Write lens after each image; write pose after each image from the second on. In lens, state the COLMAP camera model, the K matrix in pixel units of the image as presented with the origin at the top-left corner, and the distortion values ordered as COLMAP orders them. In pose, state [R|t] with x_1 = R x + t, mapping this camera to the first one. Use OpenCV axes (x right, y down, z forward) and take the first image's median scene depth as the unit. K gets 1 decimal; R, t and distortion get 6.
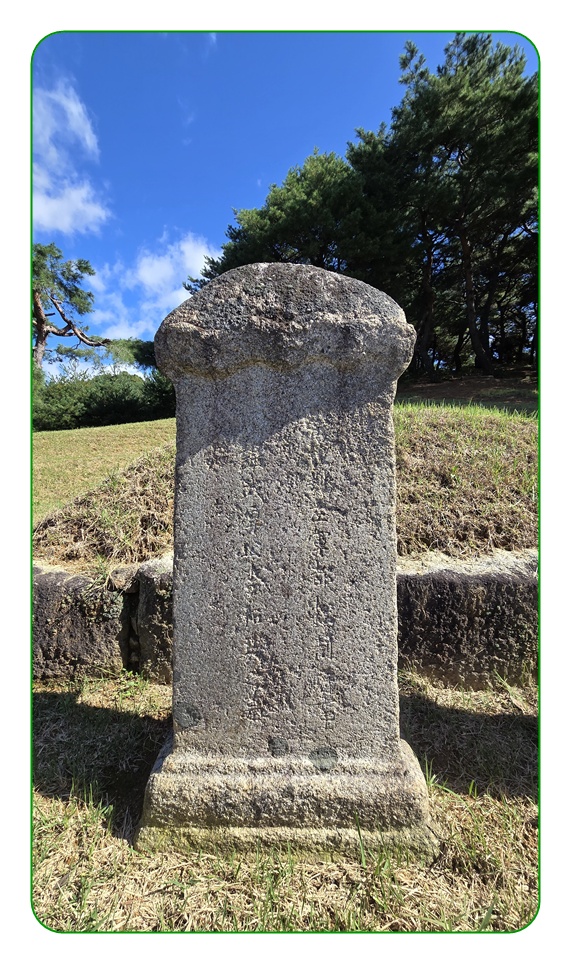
lens RADIAL K [[371.5, 0, 284.6], [0, 371.5, 479.9], [0, 0, 1]] dist [-0.002287, 0.001252]
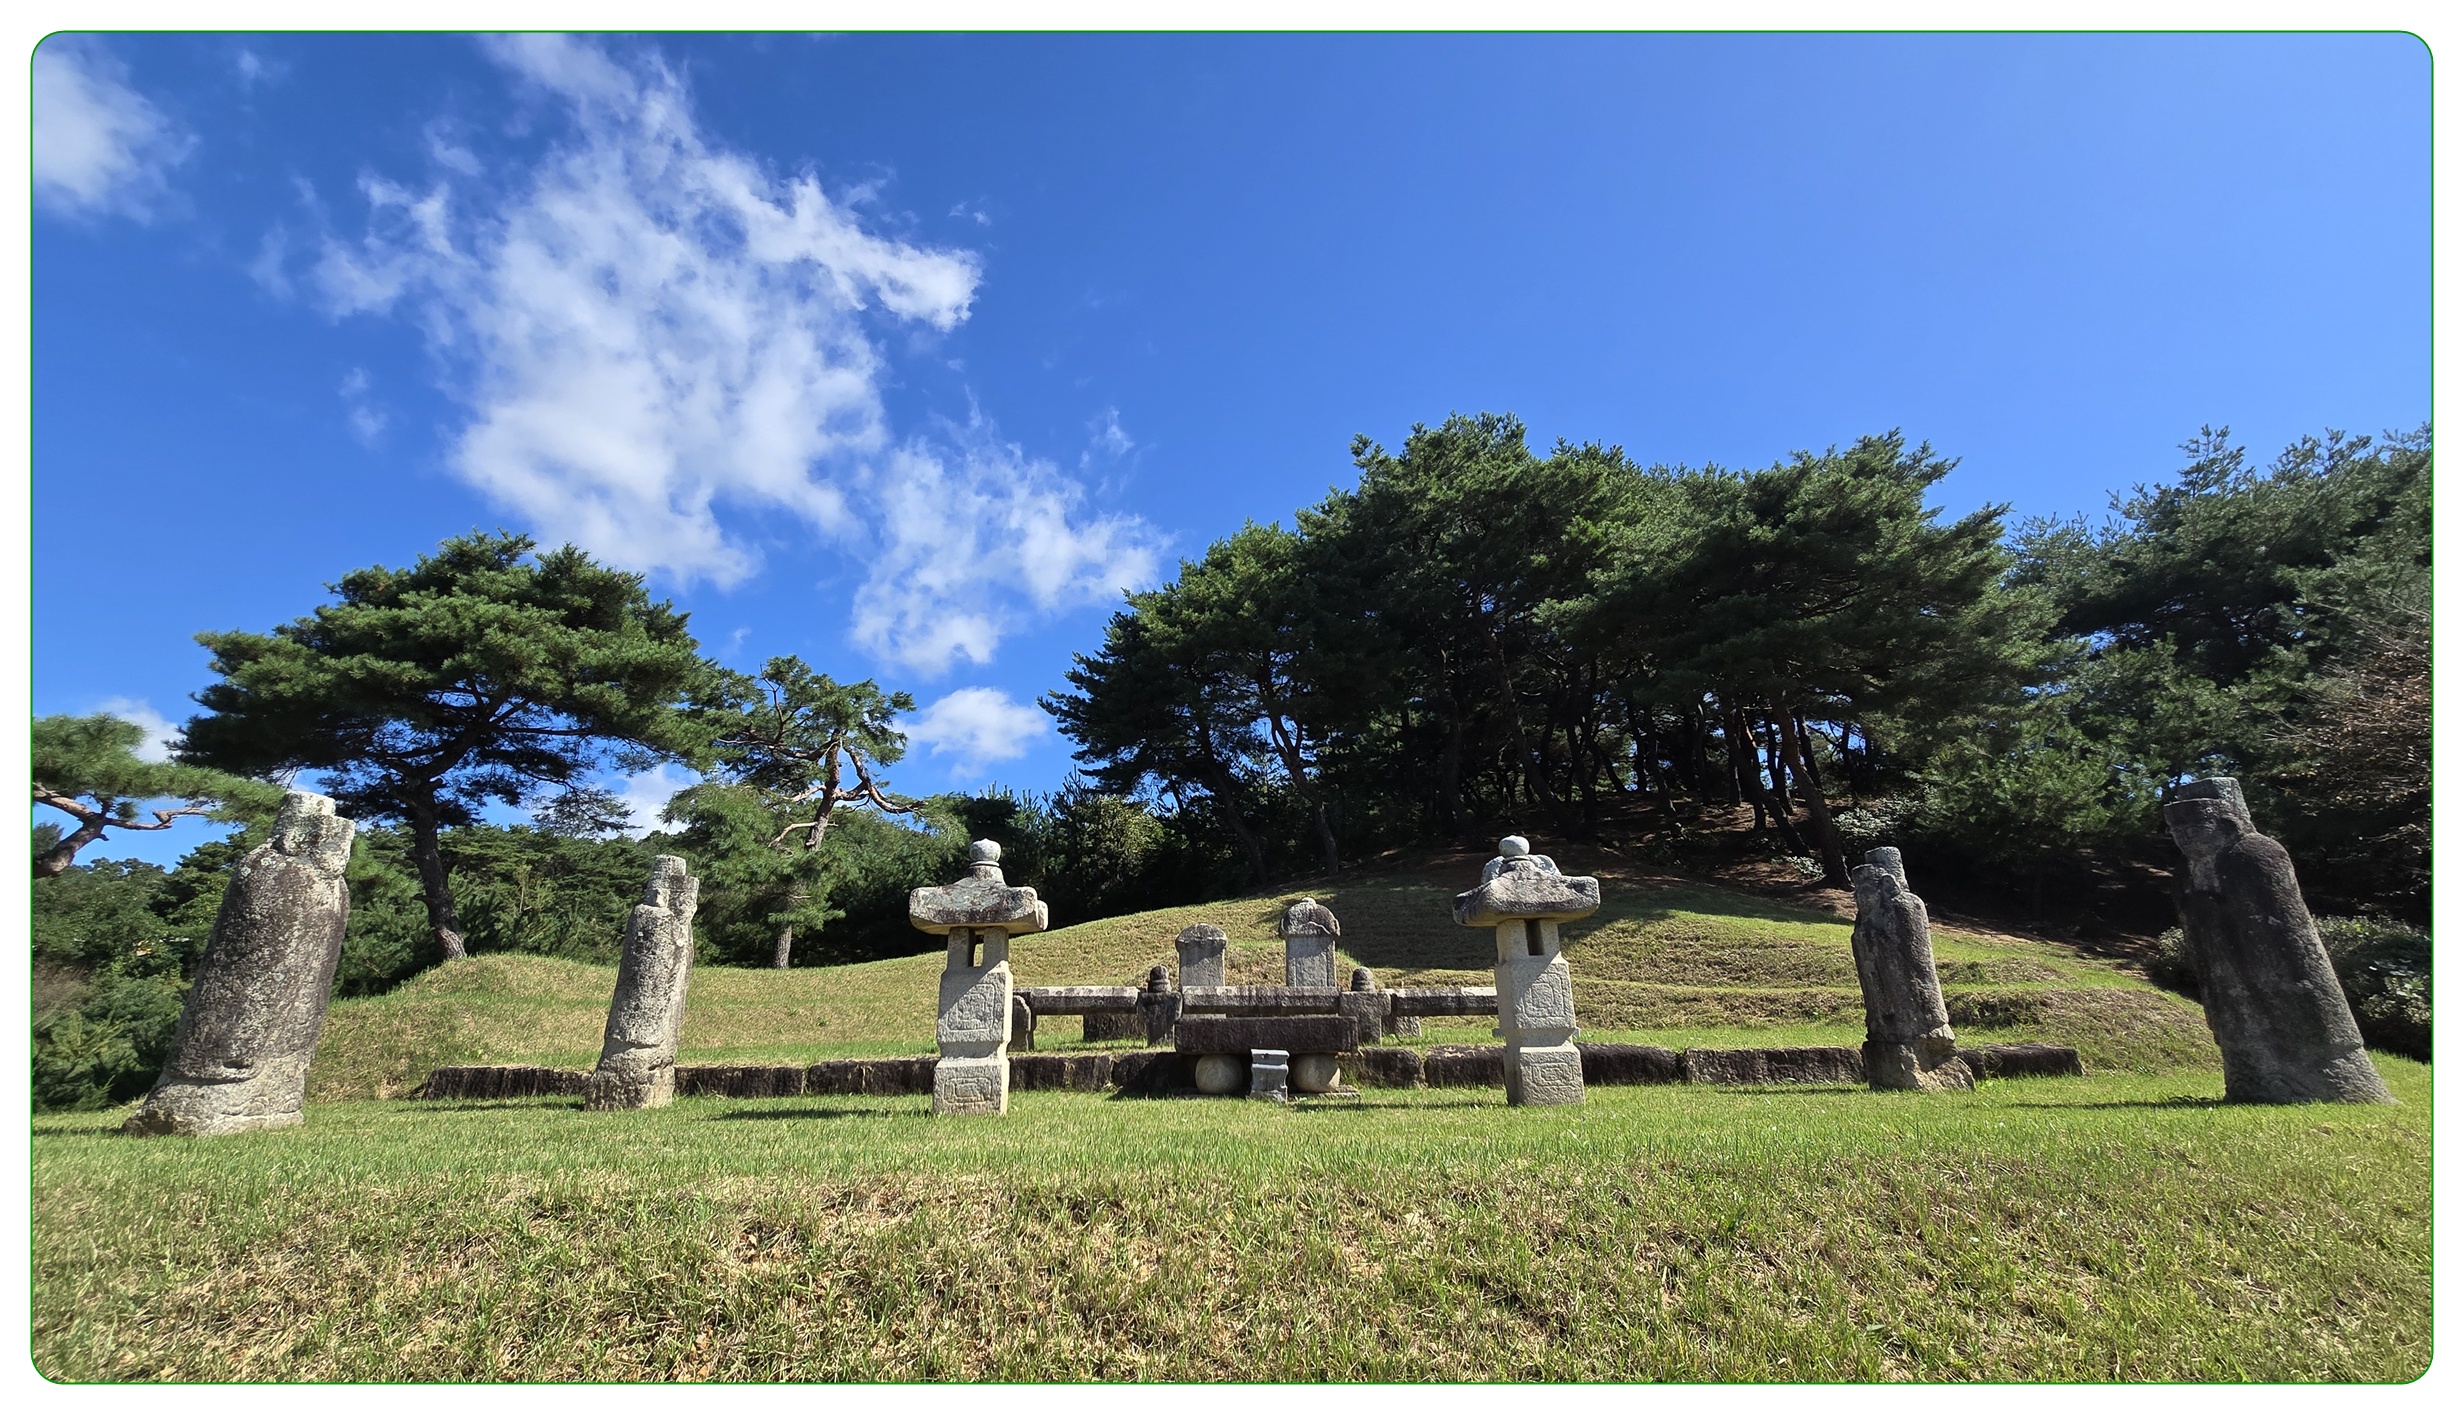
lens RADIAL K [[987.9, 0, 1227.1], [0, 987.9, 710.8], [0, 0, 1]] dist [-0.002225, -0.000510]
pose [[0.999579, -0.025531, 0.013777, 0.013015], [0.028727, 0.937394, -0.347084, 0.070935], [-0.004053, 0.347333, 0.937733, -0.669423]]
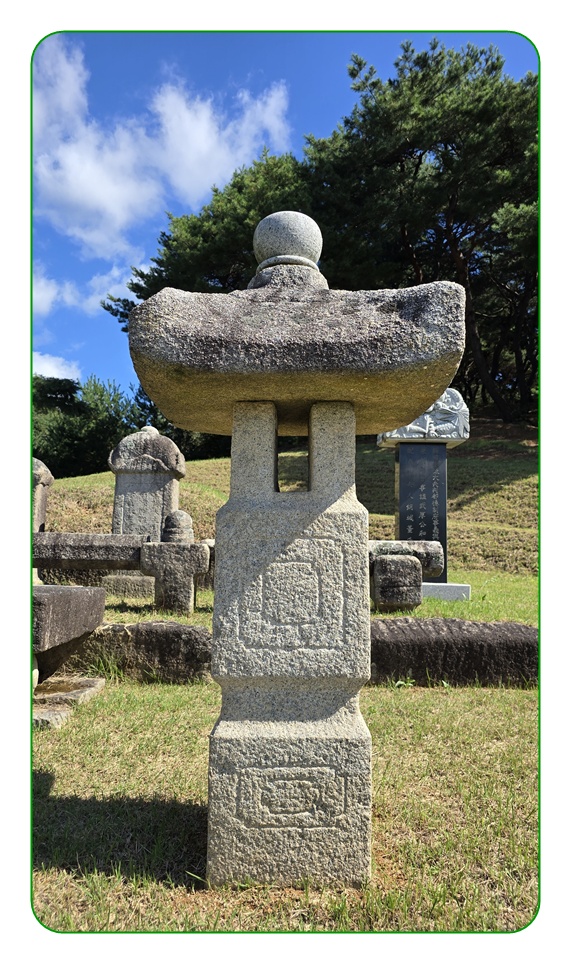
lens RADIAL K [[616.6, 0, 287.1], [0, 616.6, 491.8], [0, 0, 1]] dist [0.033299, -0.025420]
pose [[0.999969, -0.002798, -0.007416, 0.163355], [0.001826, 0.991771, -0.128011, 0.035871], [0.007713, 0.127994, 0.991745, -0.303241]]
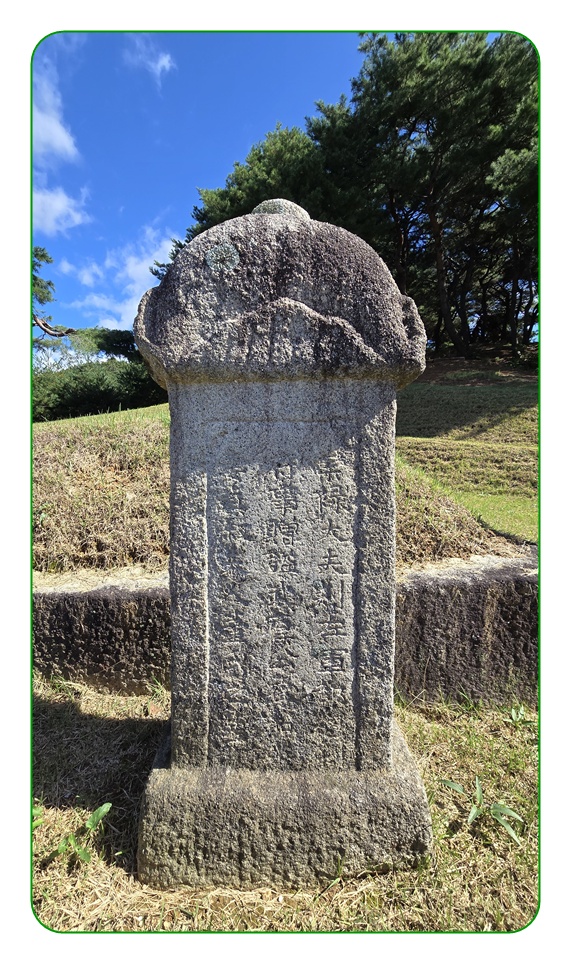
lens RADIAL K [[371.5, 0, 284.7], [0, 371.5, 480.3], [0, 0, 1]] dist [-0.002287, 0.001252]
pose [[0.999608, -0.026413, 0.009317, 0.077690], [0.025981, 0.998704, 0.043768, -0.008264], [-0.010461, -0.043509, 0.998998, -0.005698]]
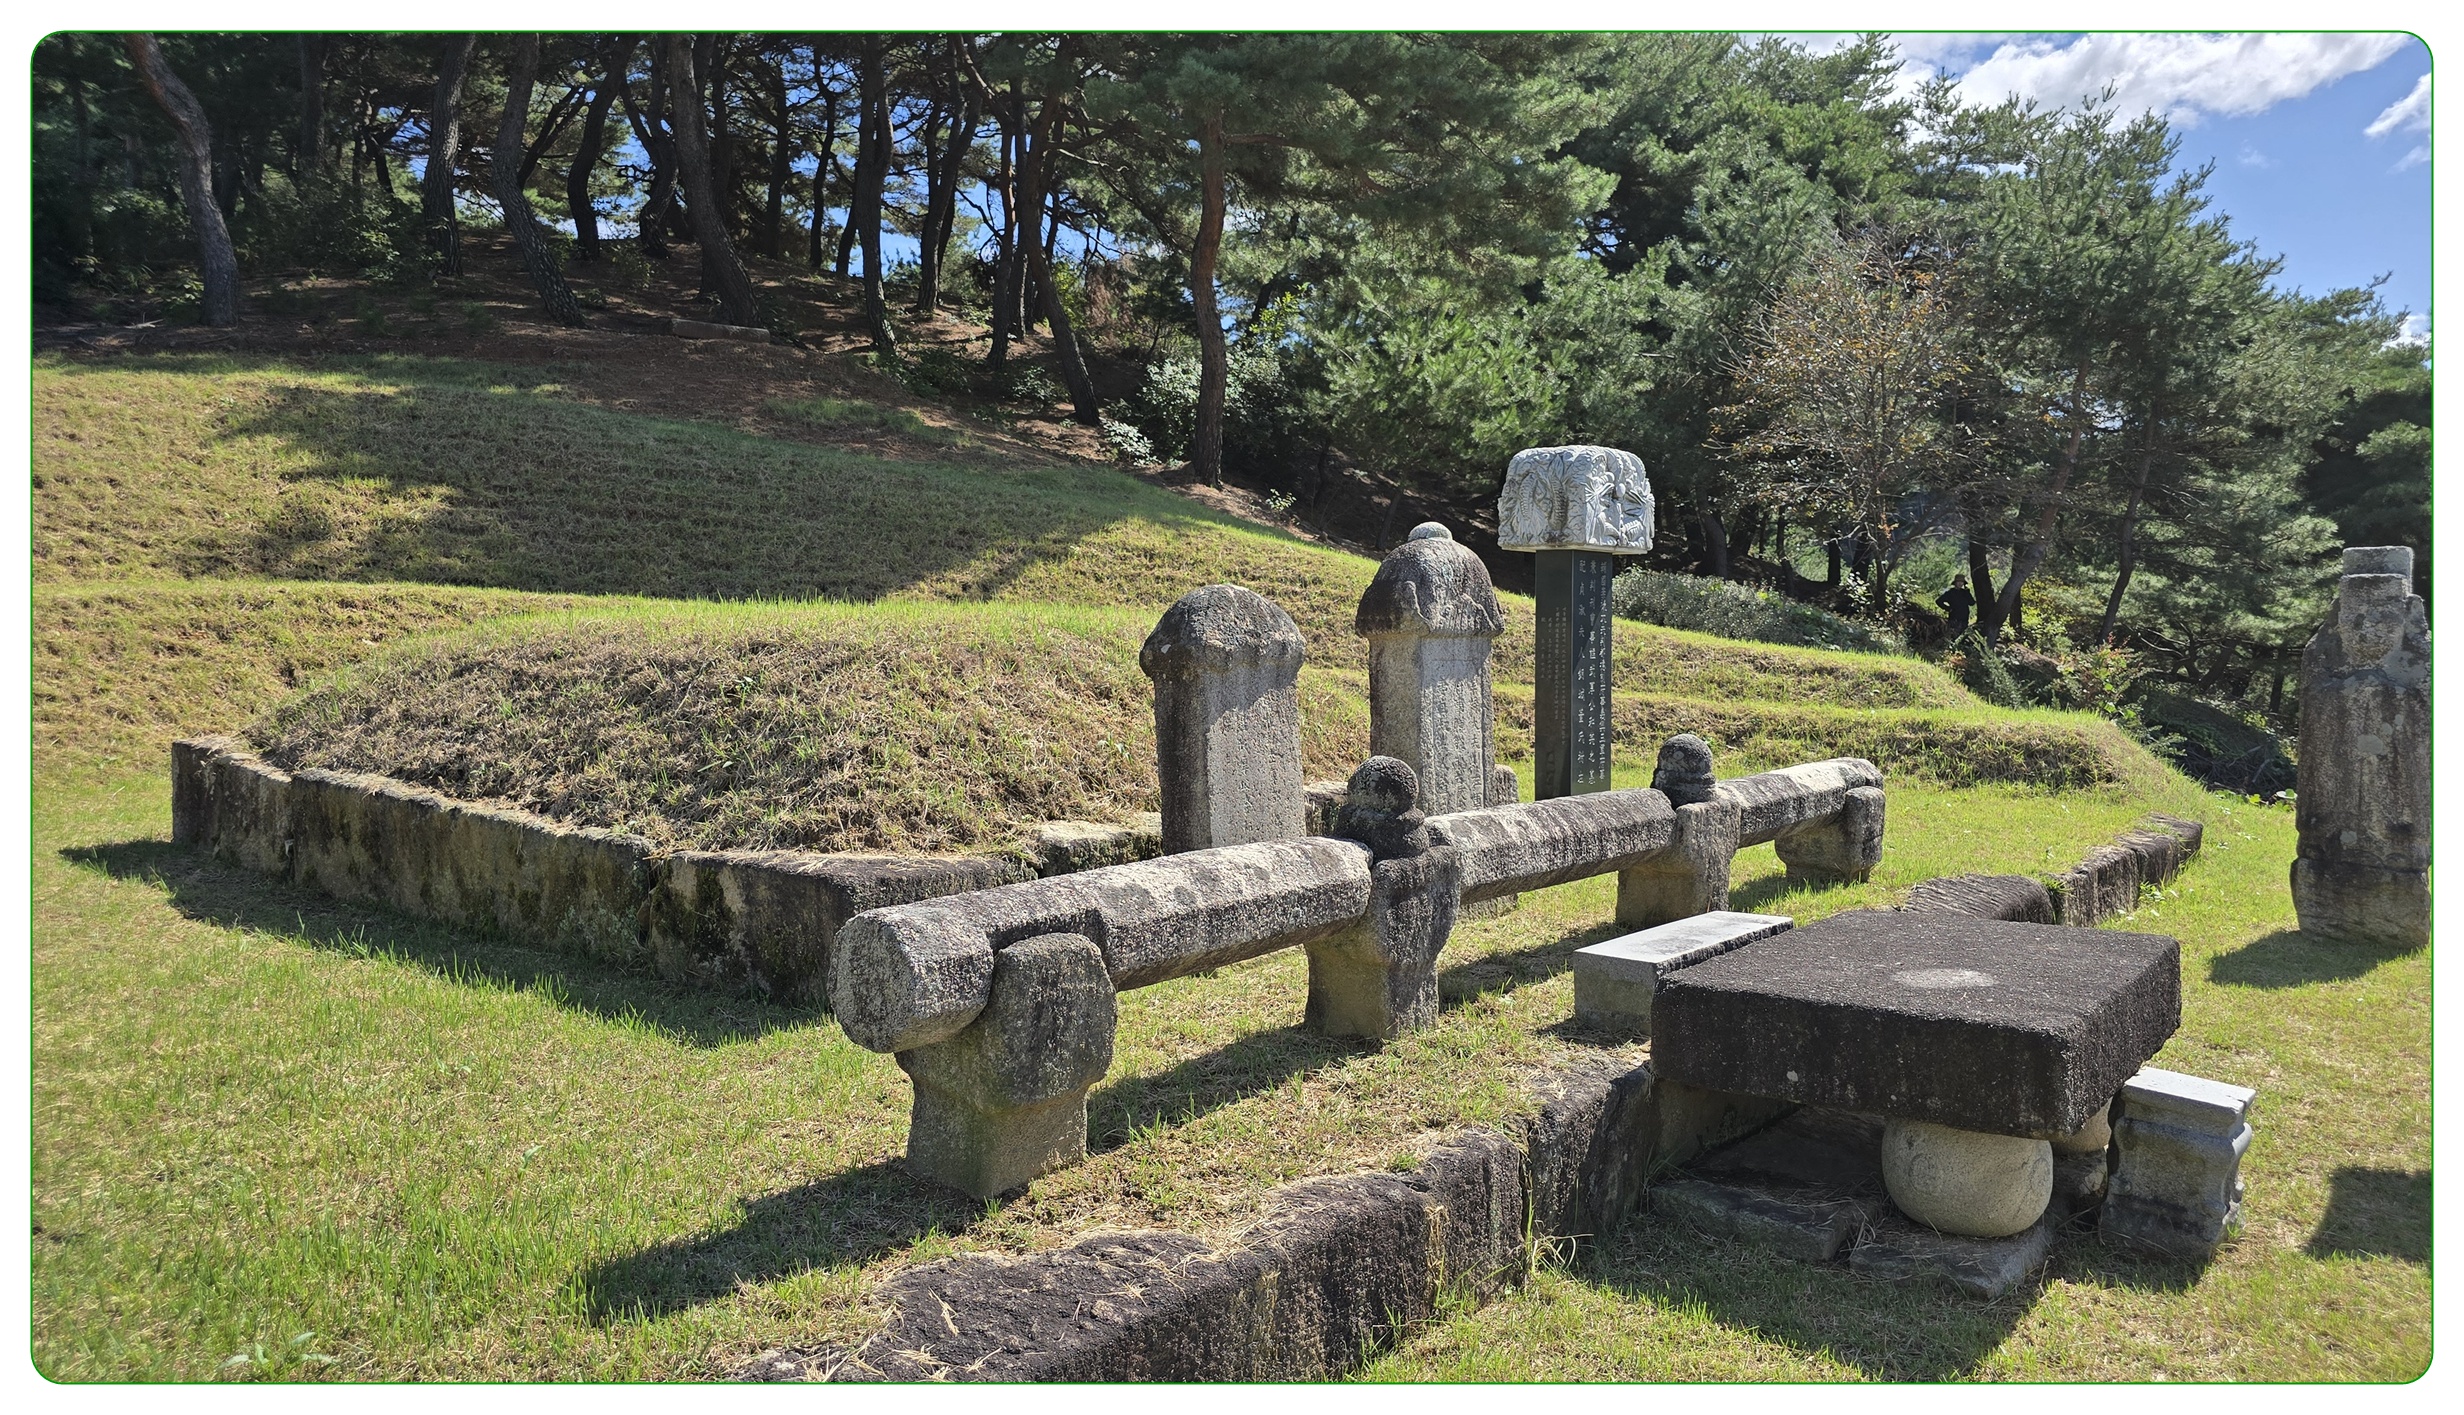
lens RADIAL K [[1621.6, 0, 1289.3], [0, 1621.6, 714.8], [0, 0, 1]] dist [0.047479, -0.004182]
pose [[0.621152, -0.054096, 0.781821, -0.269111], [0.032457, 0.998535, 0.043303, -0.020019], [-0.783017, -0.001522, 0.621998, -0.172071]]
